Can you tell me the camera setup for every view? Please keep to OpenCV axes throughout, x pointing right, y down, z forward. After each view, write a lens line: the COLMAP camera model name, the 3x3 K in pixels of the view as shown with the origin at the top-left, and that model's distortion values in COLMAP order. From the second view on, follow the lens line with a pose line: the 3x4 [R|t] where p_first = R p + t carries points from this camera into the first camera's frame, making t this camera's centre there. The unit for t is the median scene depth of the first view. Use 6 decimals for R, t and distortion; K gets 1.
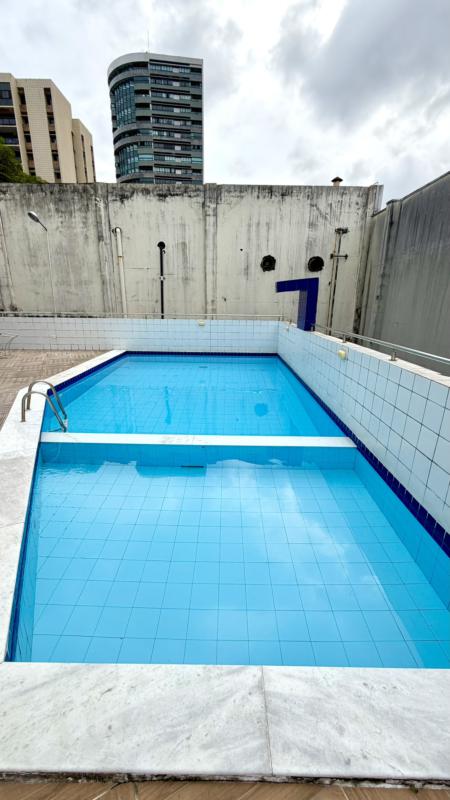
lens RADIAL K [[318.1, 0, 218.7], [0, 318.1, 394.5], [0, 0, 1]] dist [-0.001264, 0.000099]
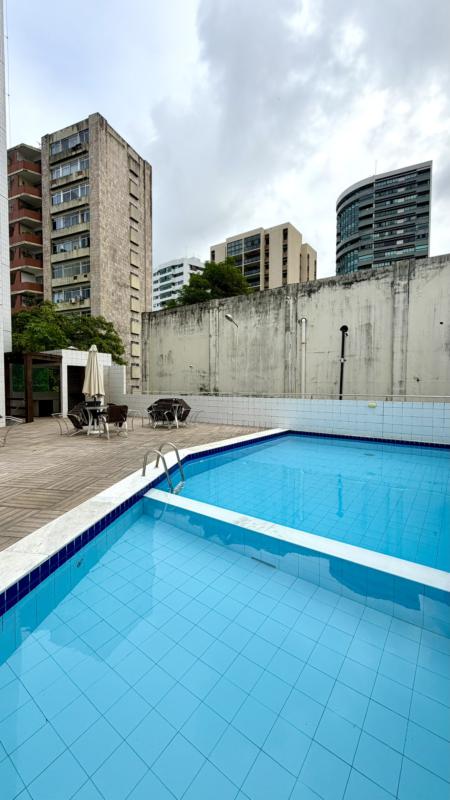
lens RADIAL K [[318.1, 0, 224.7], [0, 318.1, 401.1], [0, 0, 1]] dist [-0.001264, 0.000099]
pose [[0.816367, 0.017202, -0.577277, 0.091426], [-0.155880, 0.969022, -0.191565, -0.001079], [0.556099, 0.246374, 0.793759, 0.057078]]
